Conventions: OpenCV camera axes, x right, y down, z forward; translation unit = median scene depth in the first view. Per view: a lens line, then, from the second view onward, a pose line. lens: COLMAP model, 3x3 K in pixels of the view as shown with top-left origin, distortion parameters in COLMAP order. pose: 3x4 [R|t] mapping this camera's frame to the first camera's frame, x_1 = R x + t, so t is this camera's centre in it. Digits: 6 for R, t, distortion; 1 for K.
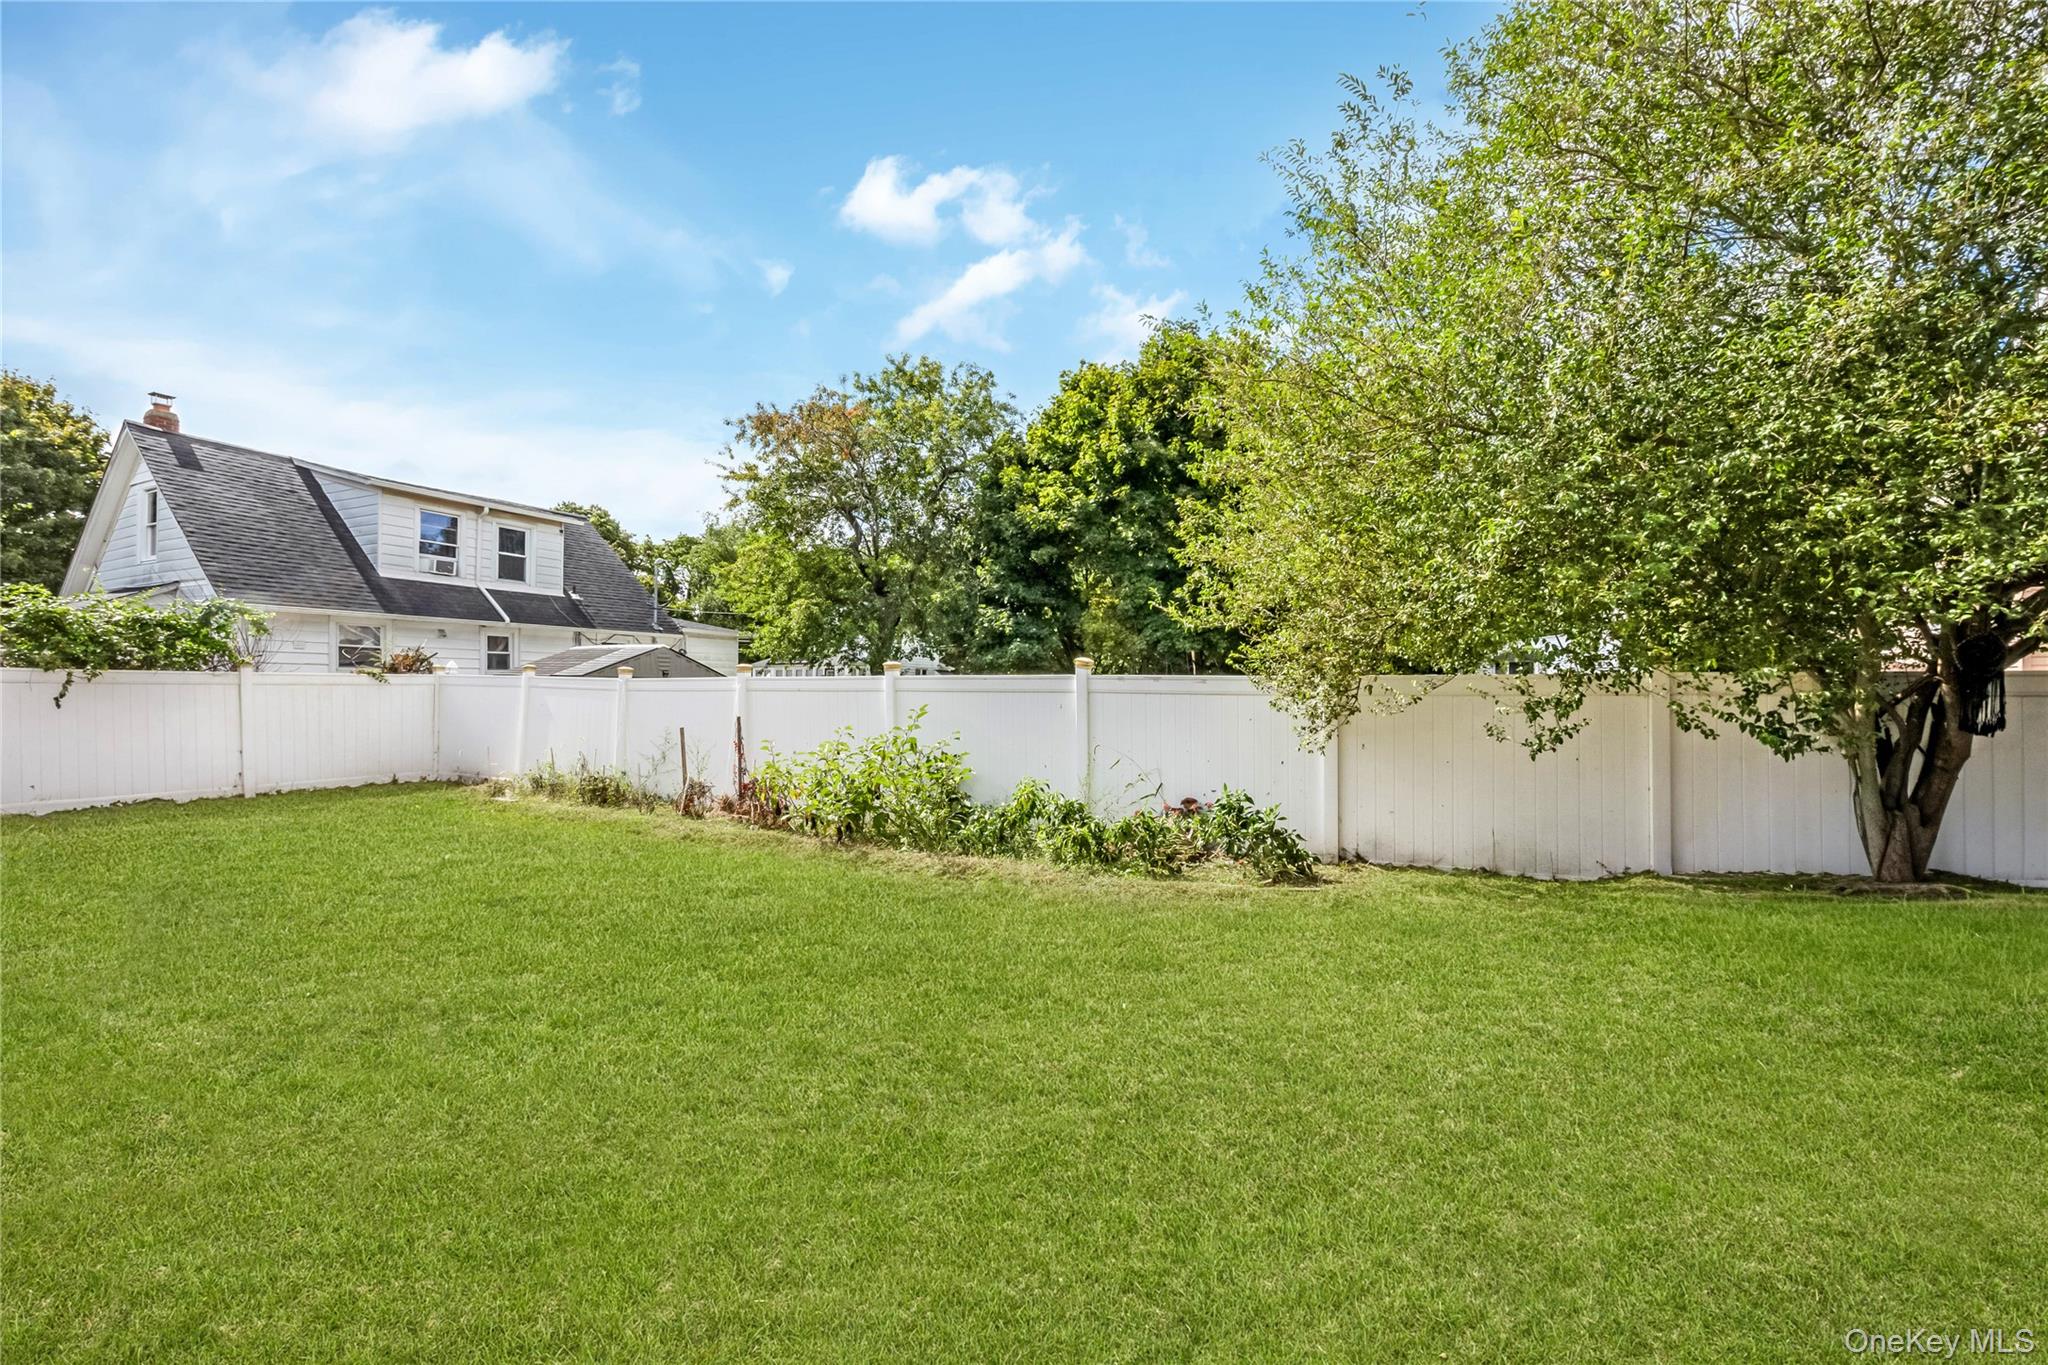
lens RADIAL K [[833.9, 0, 1023.8], [0, 833.9, 716.1], [0, 0, 1]] dist [0.002133, 0.000089]
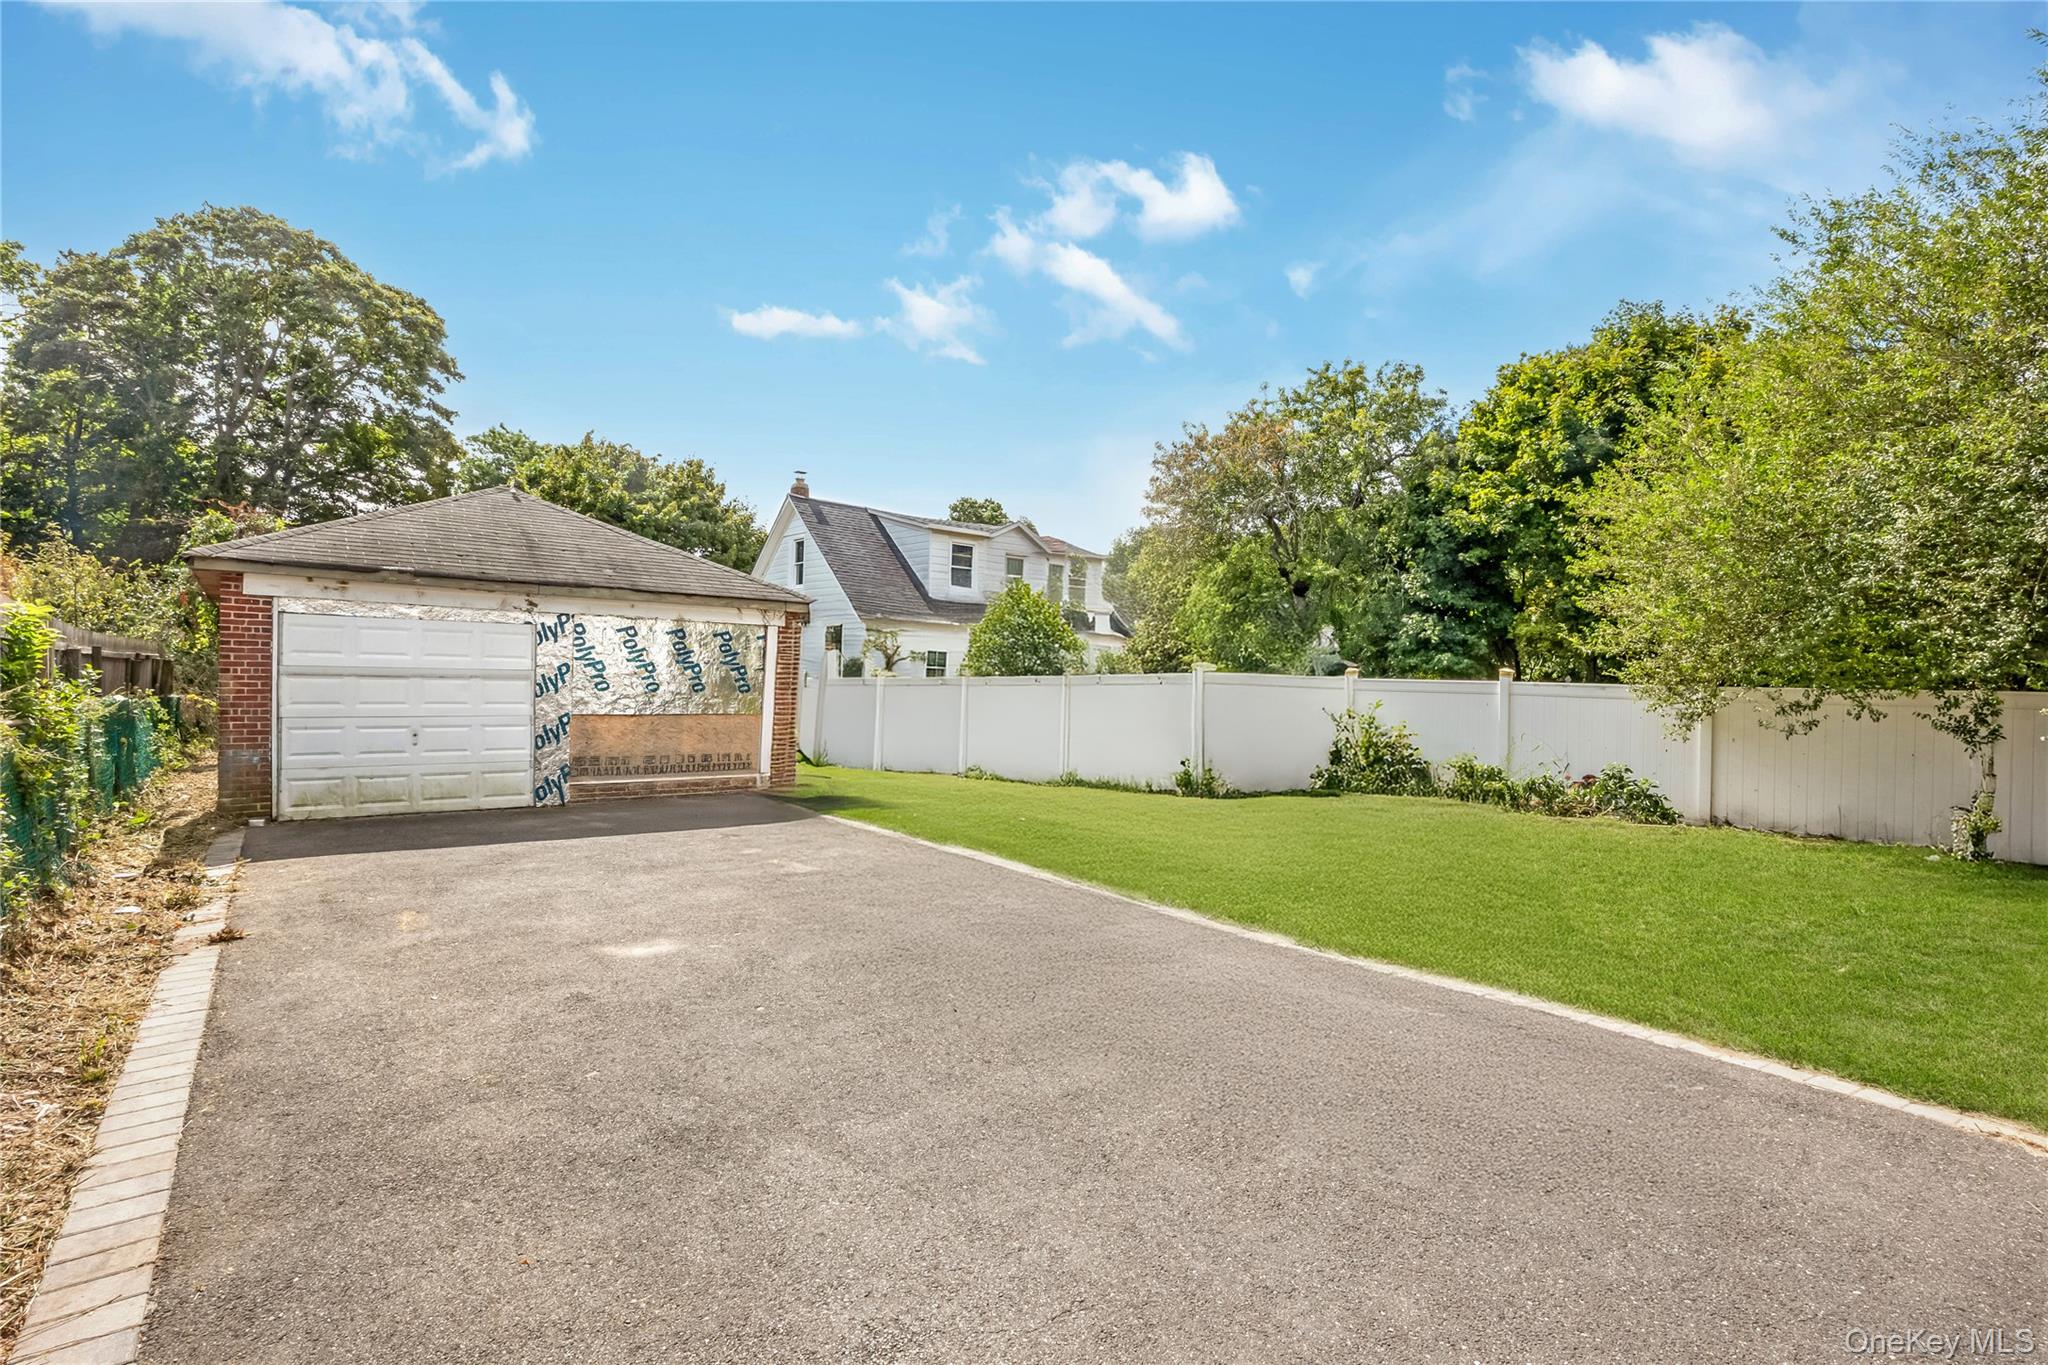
lens RADIAL K [[996.9, 0, 1021.4], [0, 996.9, 706.3], [0, 0, 1]] dist [-0.004559, -0.000464]
pose [[0.923300, 0.030474, -0.382870, -0.013217], [-0.035800, 0.999336, -0.006791, 0.011158], [0.382408, 0.019976, 0.923777, -0.300912]]
